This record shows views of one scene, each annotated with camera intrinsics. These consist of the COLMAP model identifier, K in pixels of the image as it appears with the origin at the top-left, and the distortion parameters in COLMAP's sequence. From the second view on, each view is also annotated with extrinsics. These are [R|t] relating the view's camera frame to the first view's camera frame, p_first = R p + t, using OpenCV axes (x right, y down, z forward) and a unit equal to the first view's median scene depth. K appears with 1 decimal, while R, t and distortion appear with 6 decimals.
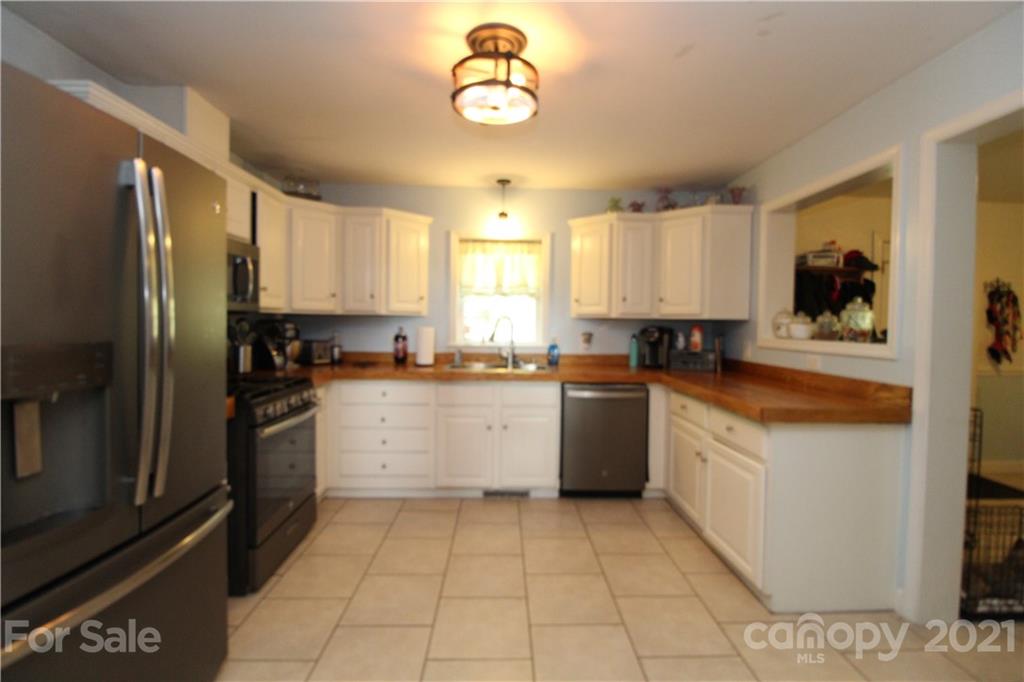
lens RADIAL K [[475.3, 0, 513.1], [0, 475.3, 332.3], [0, 0, 1]] dist [-0.000824, -0.006671]
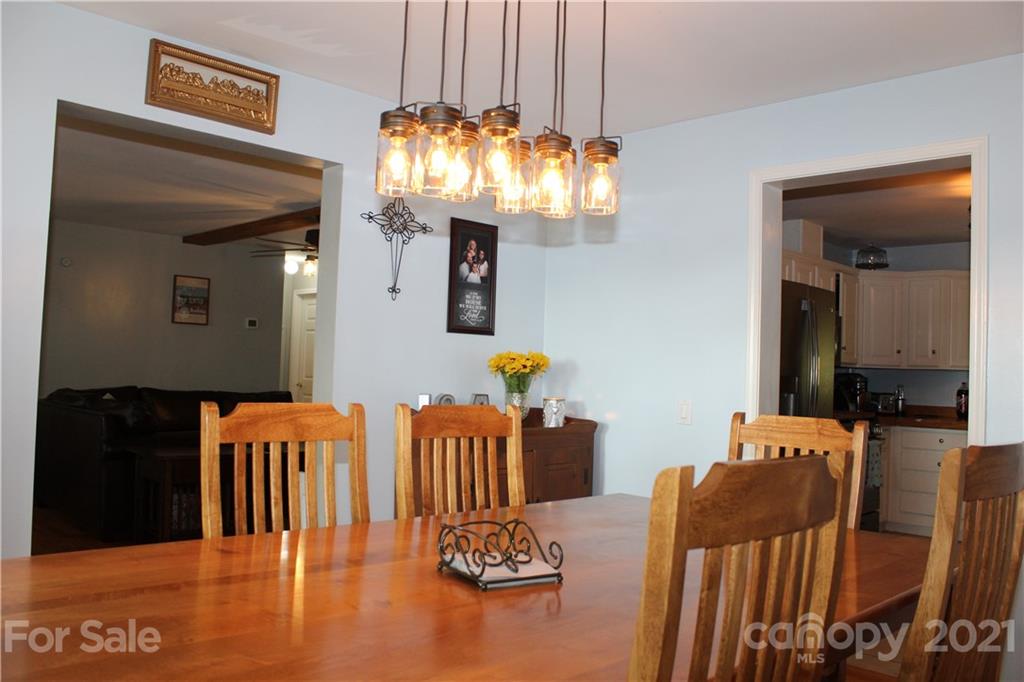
lens RADIAL K [[863.8, 0, 512.0], [0, 863.8, 341.0], [0, 0, 1]] dist [-0.183156, 0.163709]
pose [[0.687973, -0.015914, -0.725561, 0.391498], [-0.040996, 0.997311, -0.060746, 0.049504], [0.724577, 0.071537, 0.685471, -0.930397]]
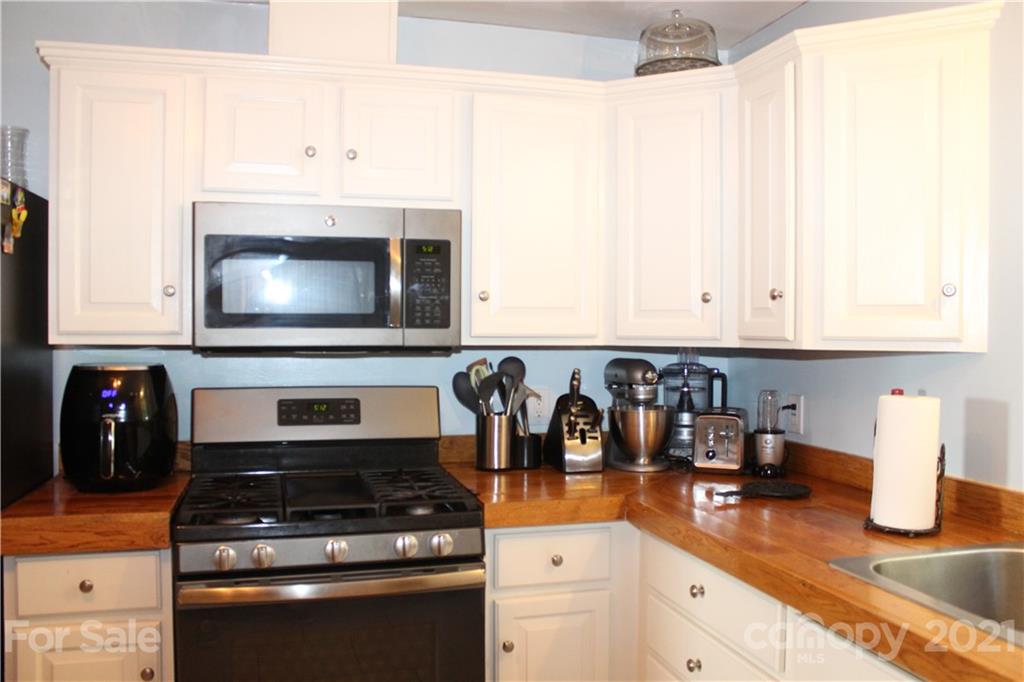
lens RADIAL K [[863.8, 0, 512.0], [0, 863.8, 341.0], [0, 0, 1]] dist [-0.183156, 0.163709]
pose [[0.246635, 0.000226, -0.969109, 0.232825], [-0.018016, 0.999828, -0.004352, -0.035114], [0.968941, 0.018533, 0.246596, 0.636355]]
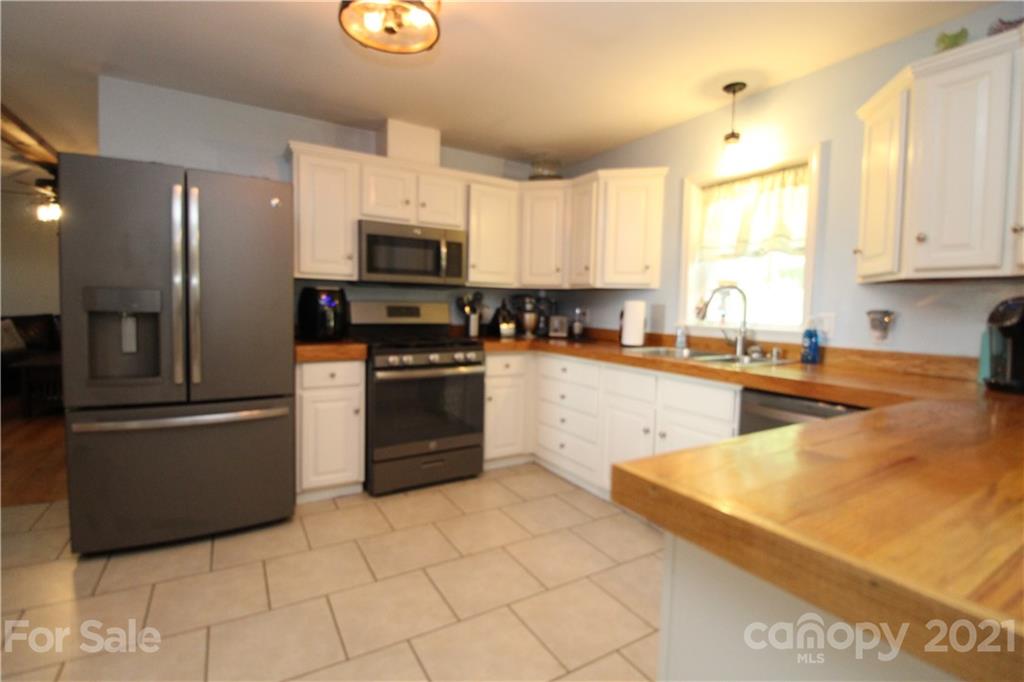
lens RADIAL K [[464.3, 0, 514.5], [0, 464.3, 337.0], [0, 0, 1]] dist [-0.000630, -0.019735]
pose [[0.499296, 0.058331, -0.864466, 0.416325], [-0.032423, 0.998290, 0.048634, 0.019478], [0.865825, 0.003746, 0.500333, 0.393170]]
